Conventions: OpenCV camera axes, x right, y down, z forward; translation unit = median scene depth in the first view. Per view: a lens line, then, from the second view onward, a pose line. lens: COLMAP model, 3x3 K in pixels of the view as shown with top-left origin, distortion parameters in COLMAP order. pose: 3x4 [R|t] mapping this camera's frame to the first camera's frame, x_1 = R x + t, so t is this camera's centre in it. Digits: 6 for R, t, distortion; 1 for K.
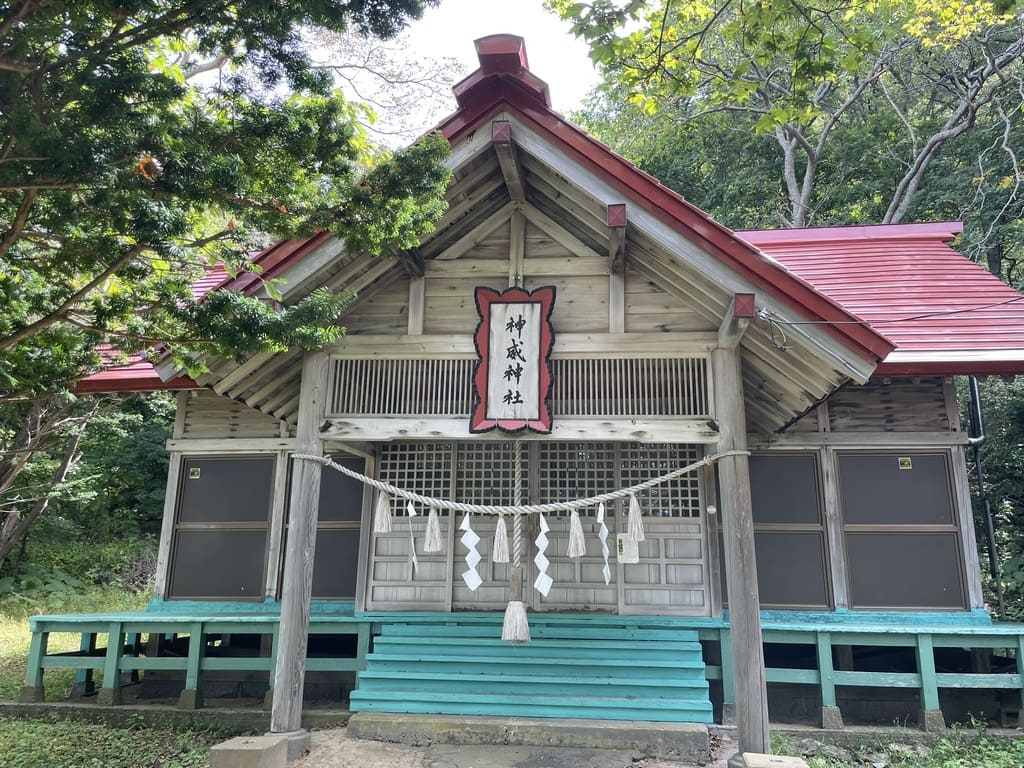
lens RADIAL K [[773.8, 0, 526.0], [0, 773.8, 383.9], [0, 0, 1]] dist [0.101050, -0.147524]
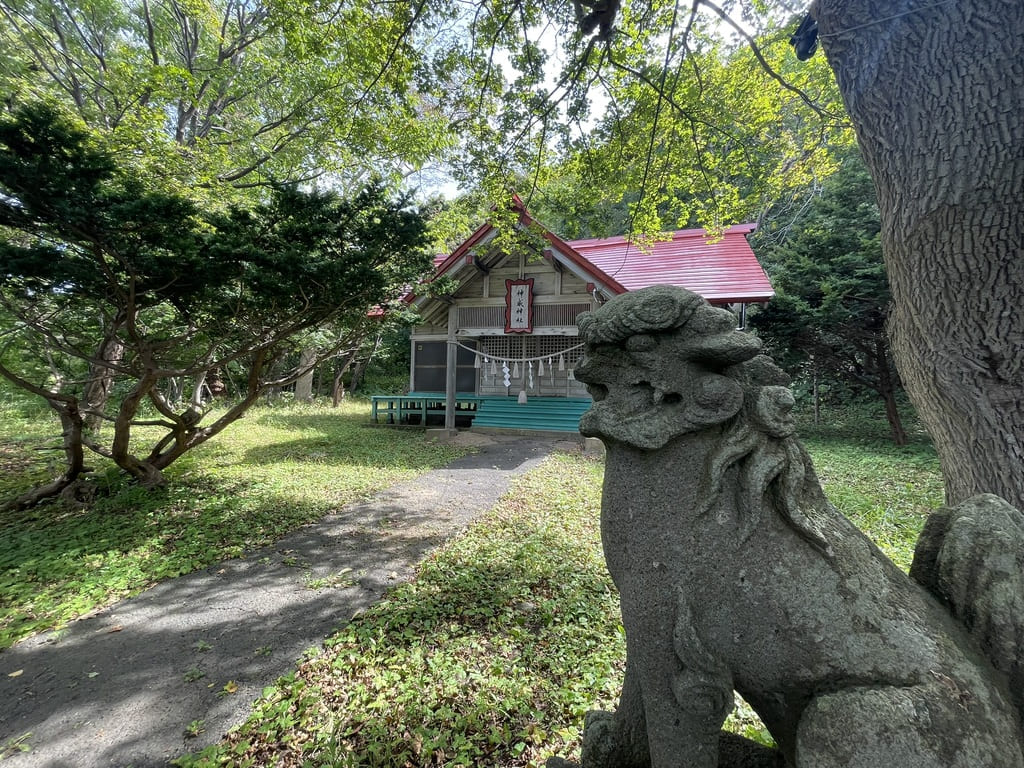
lens RADIAL K [[410.8, 0, 512.0], [0, 410.8, 384.0], [0, 0, 1]] dist [0.001268, 0.000241]
pose [[0.978605, 0.007716, -0.205604, 0.251346], [0.035225, 0.978259, 0.204375, -0.058168], [0.202711, -0.207244, 0.957057, -0.446898]]
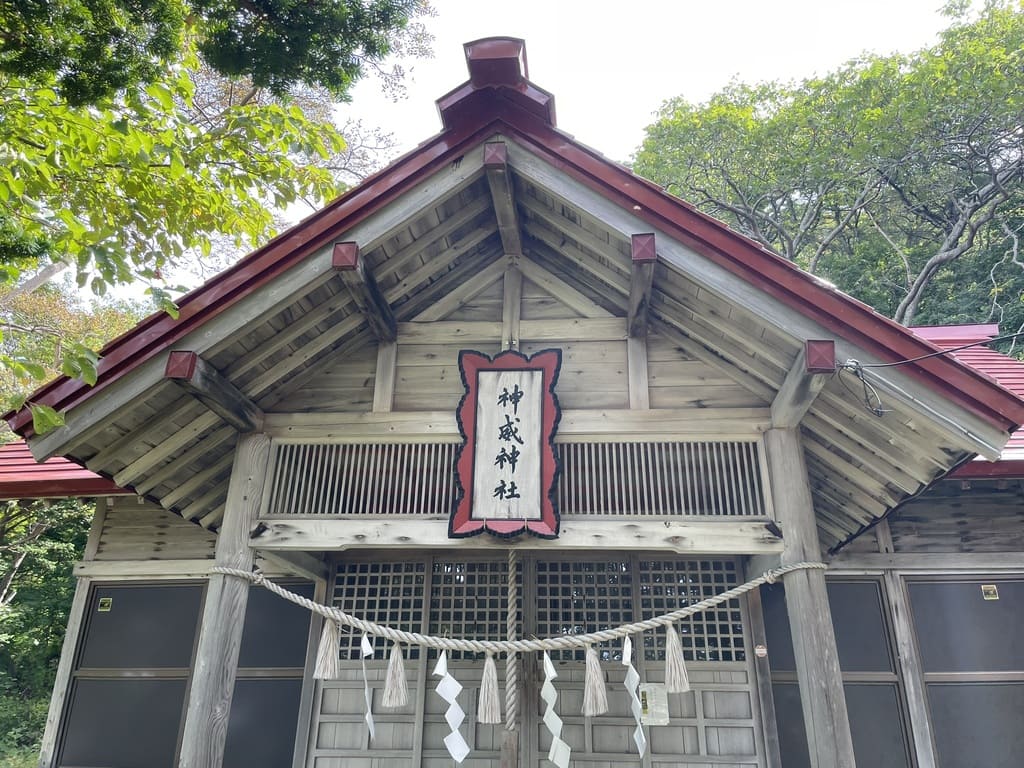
lens RADIAL K [[773.9, 0, 512.0], [0, 773.9, 384.0], [0, 0, 1]] dist [0.087454, -0.118053]
pose [[0.999960, 0.005203, 0.007296, -0.017100], [-0.003769, 0.982856, -0.184335, 0.052877], [-0.008130, 0.184300, 0.982836, 0.222865]]
